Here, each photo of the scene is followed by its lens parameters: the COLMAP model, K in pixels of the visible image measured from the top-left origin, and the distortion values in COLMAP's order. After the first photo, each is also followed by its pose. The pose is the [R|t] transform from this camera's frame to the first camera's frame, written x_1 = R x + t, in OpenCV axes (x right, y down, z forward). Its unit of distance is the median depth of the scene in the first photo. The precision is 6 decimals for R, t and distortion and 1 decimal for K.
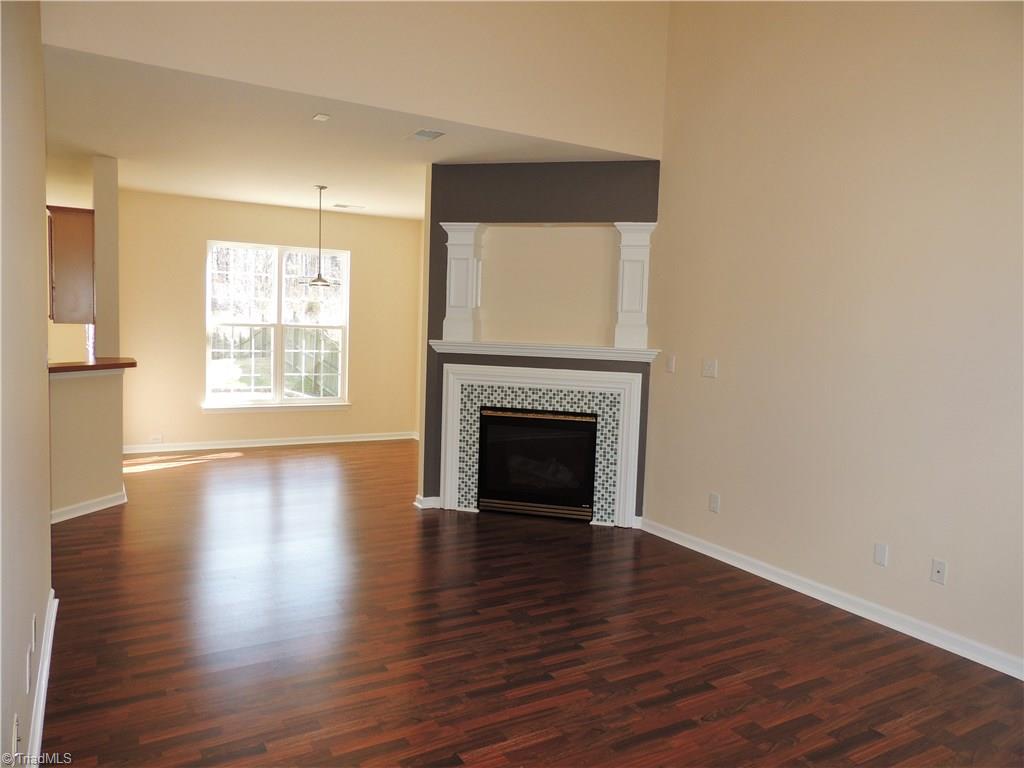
lens RADIAL K [[743.6, 0, 522.0], [0, 743.6, 382.4], [0, 0, 1]] dist [-0.012529, 0.028749]
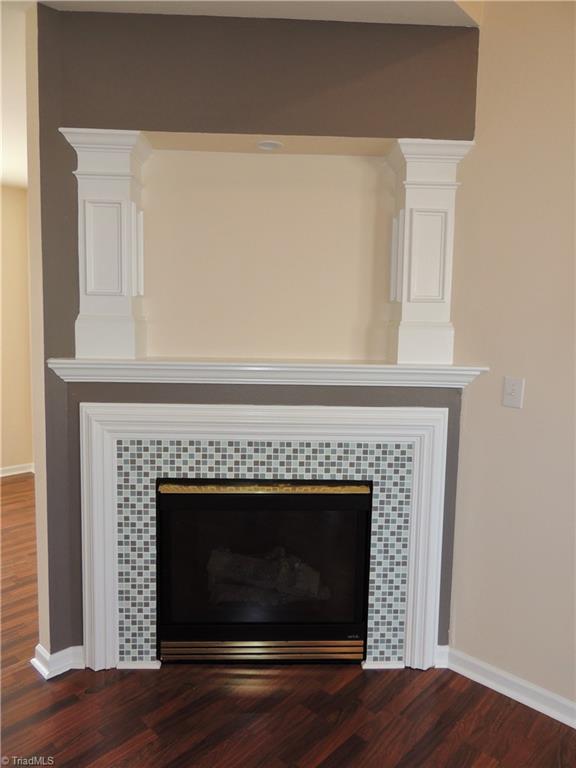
lens RADIAL K [[557.7, 0, 286.1], [0, 557.7, 381.5], [0, 0, 1]] dist [-0.012529, 0.028749]
pose [[0.959067, -0.044113, 0.279722, -0.075596], [0.037211, 0.998859, 0.029941, -0.047070], [-0.280724, -0.018307, 0.959614, 0.584309]]
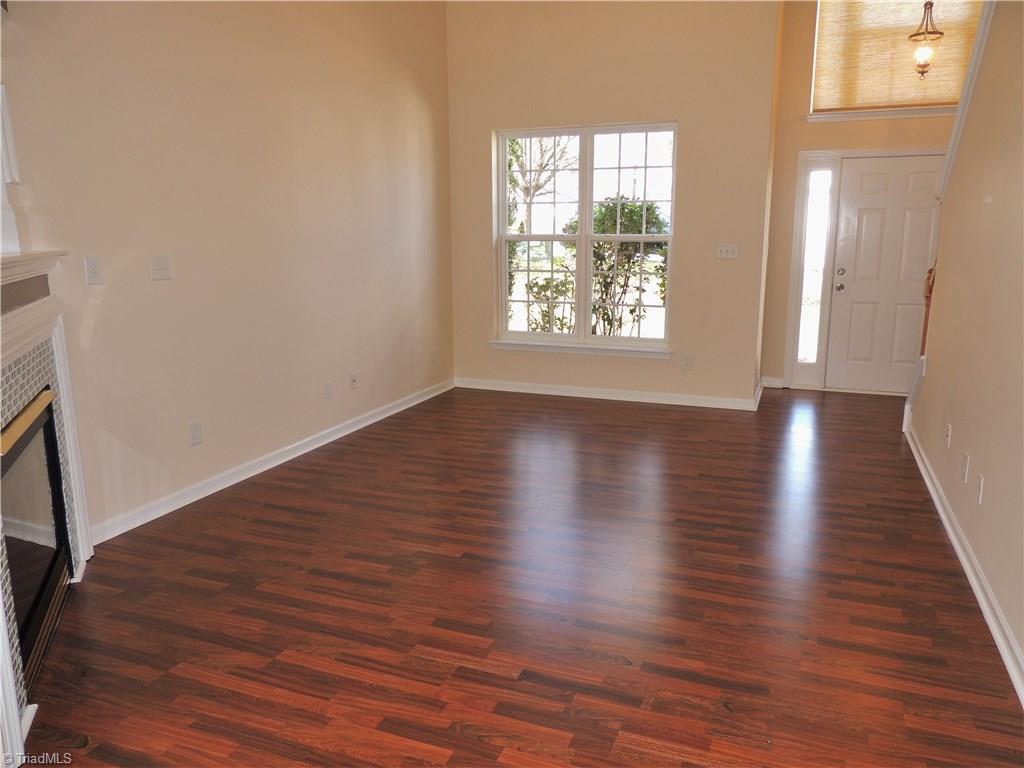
lens RADIAL K [[743.6, 0, 523.5], [0, 743.6, 378.2], [0, 0, 1]] dist [-0.012529, 0.028749]
pose [[-0.620614, -0.183744, 0.762284, -0.523321], [0.047792, 0.961485, 0.270671, -0.089879], [-0.782659, 0.204413, -0.587929, 1.084822]]
